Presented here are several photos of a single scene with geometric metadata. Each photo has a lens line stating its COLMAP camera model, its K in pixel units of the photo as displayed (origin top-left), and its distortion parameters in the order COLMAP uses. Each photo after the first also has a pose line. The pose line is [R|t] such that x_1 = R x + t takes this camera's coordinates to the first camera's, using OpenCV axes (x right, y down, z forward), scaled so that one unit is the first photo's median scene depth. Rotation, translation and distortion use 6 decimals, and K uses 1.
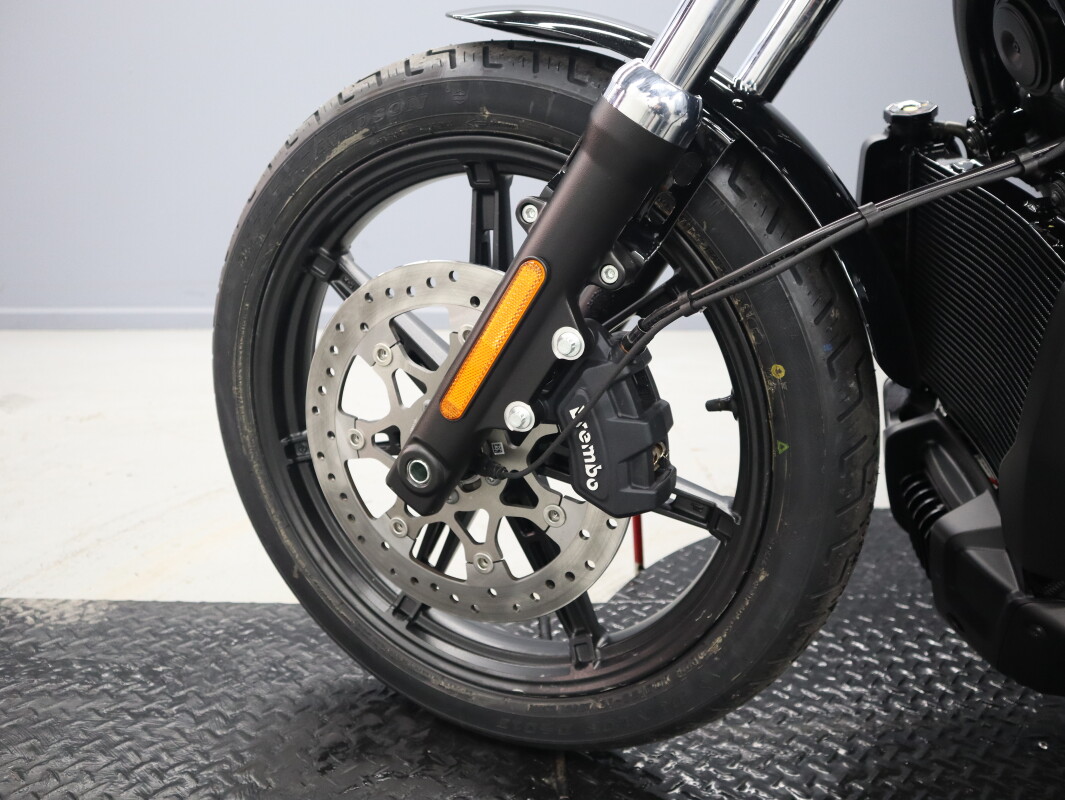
lens RADIAL K [[803.7, 0, 537.2], [0, 803.7, 390.1], [0, 0, 1]] dist [-0.110393, 0.057581]
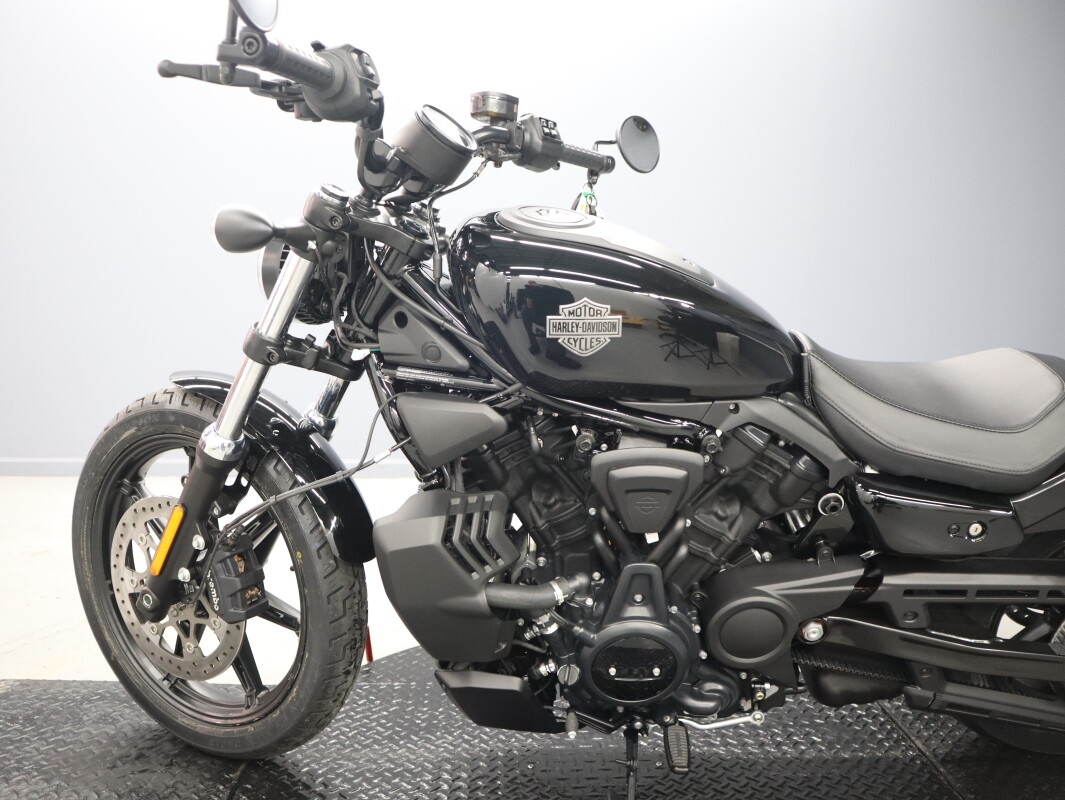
lens RADIAL K [[803.7, 0, 537.2], [0, 803.7, 390.1], [0, 0, 1]] dist [-0.110393, 0.057581]
pose [[0.999969, -0.007881, 0.000047, 0.729789], [0.007806, 0.989509, -0.144257, -0.114761], [0.001090, 0.144253, 0.989540, -0.896479]]
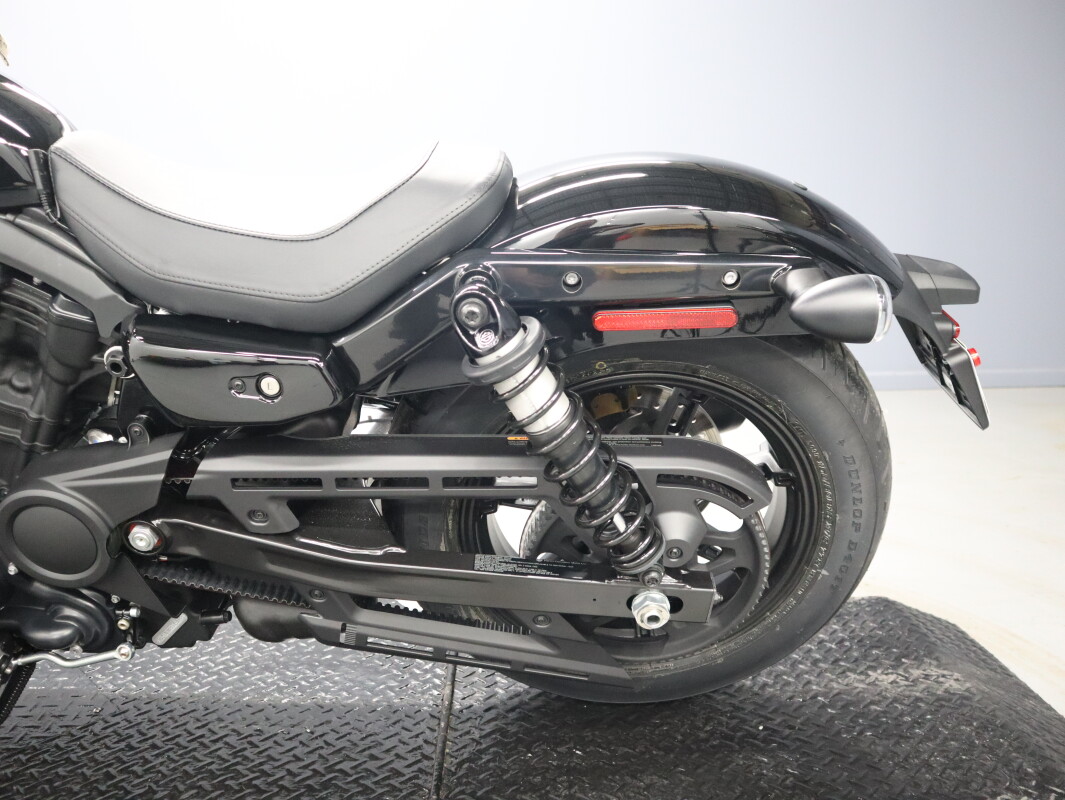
lens RADIAL K [[803.7, 0, 537.2], [0, 803.7, 390.1], [0, 0, 1]] dist [-0.110393, 0.057581]
pose [[0.997479, -0.051034, -0.049298, 1.953166], [0.047582, 0.996493, -0.068831, 0.031819], [0.052638, 0.066312, 0.996410, -0.398941]]
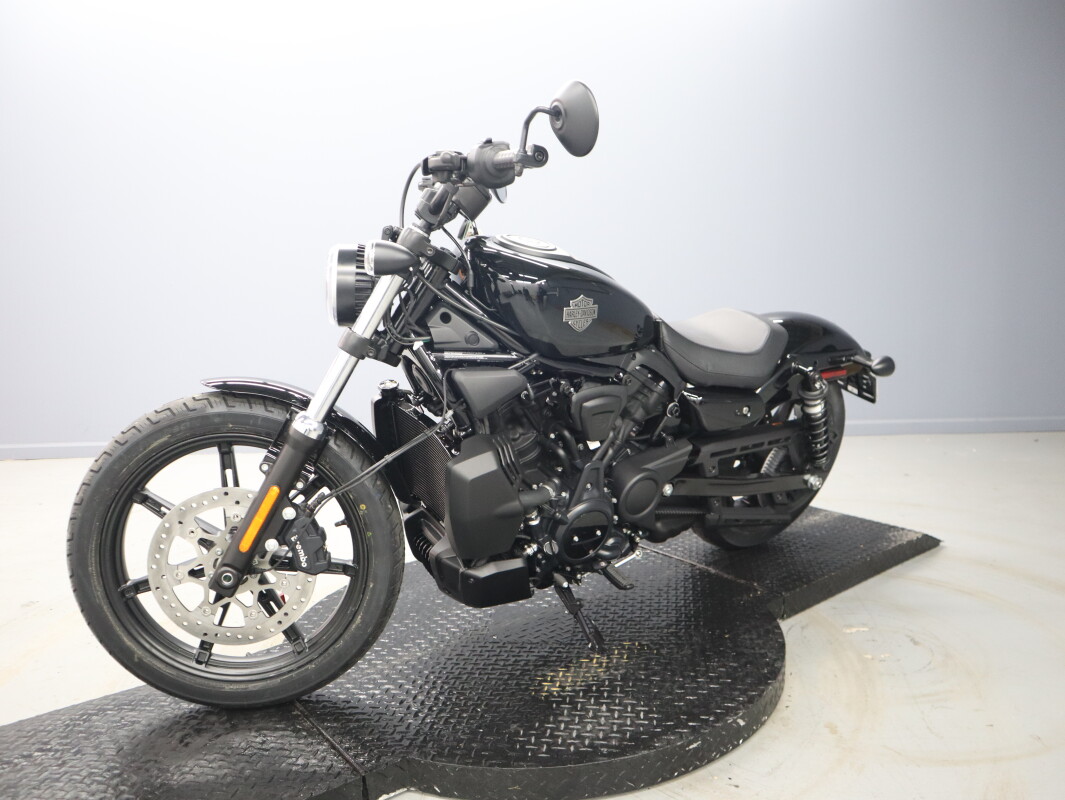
lens RADIAL K [[843.9, 0, 532.5], [0, 843.9, 400.0], [0, 0, 1]] dist [-0.124029, 0.092890]
pose [[0.816236, -0.136072, 0.561465, -0.610290], [0.199538, 0.978459, -0.052949, -0.089119], [-0.542165, 0.155252, 0.825805, -1.352660]]
